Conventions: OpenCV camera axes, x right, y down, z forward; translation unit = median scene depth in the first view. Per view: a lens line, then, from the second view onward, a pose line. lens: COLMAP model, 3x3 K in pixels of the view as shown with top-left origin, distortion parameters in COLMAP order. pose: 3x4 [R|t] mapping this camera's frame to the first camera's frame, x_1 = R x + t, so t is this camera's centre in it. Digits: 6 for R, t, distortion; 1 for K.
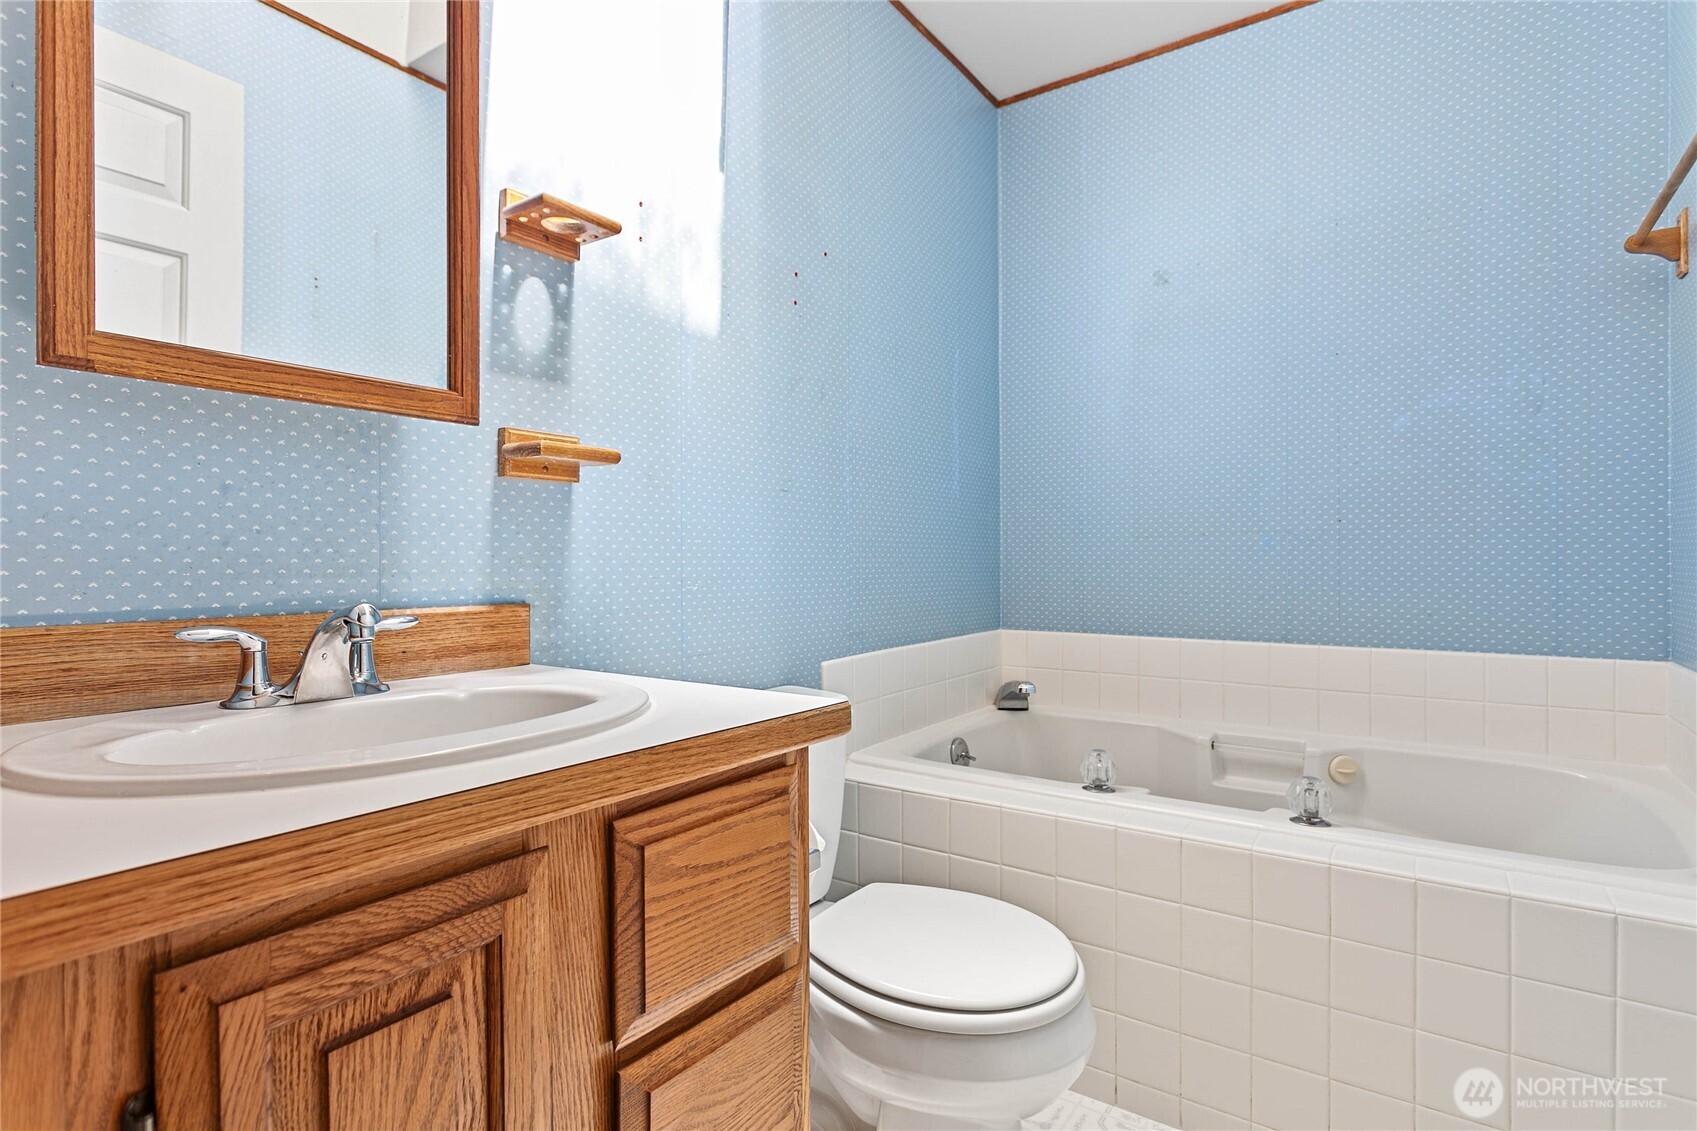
lens RADIAL K [[849.4, 0, 848.5], [0, 849.4, 565.5], [0, 0, 1]] dist [-0.000583, -0.000089]
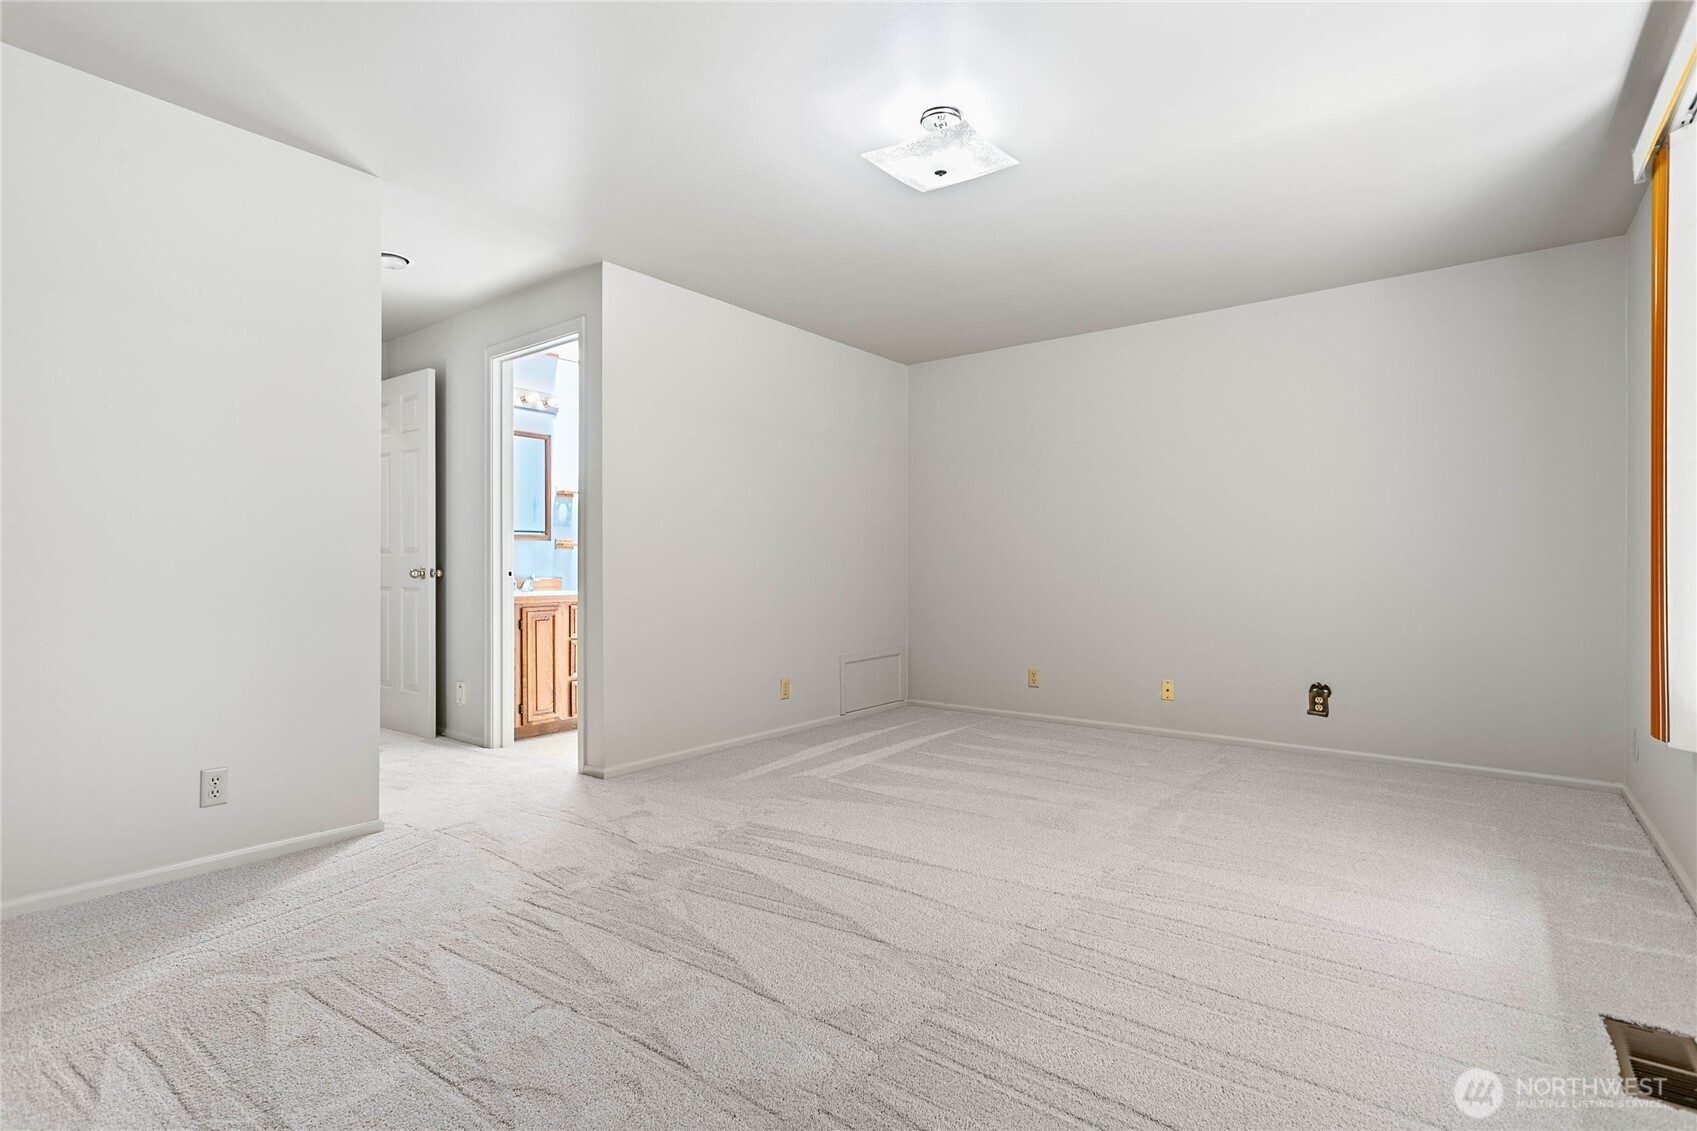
lens RADIAL K [[809.4, 0, 848.5], [0, 809.4, 565.5], [0, 0, 1]] dist [-0.004108, 0.001109]
pose [[0.998815, 0.001854, -0.048633, 1.438834], [-0.001782, 0.999997, 0.001518, -0.028709], [0.048636, -0.001430, 0.998816, -3.420772]]
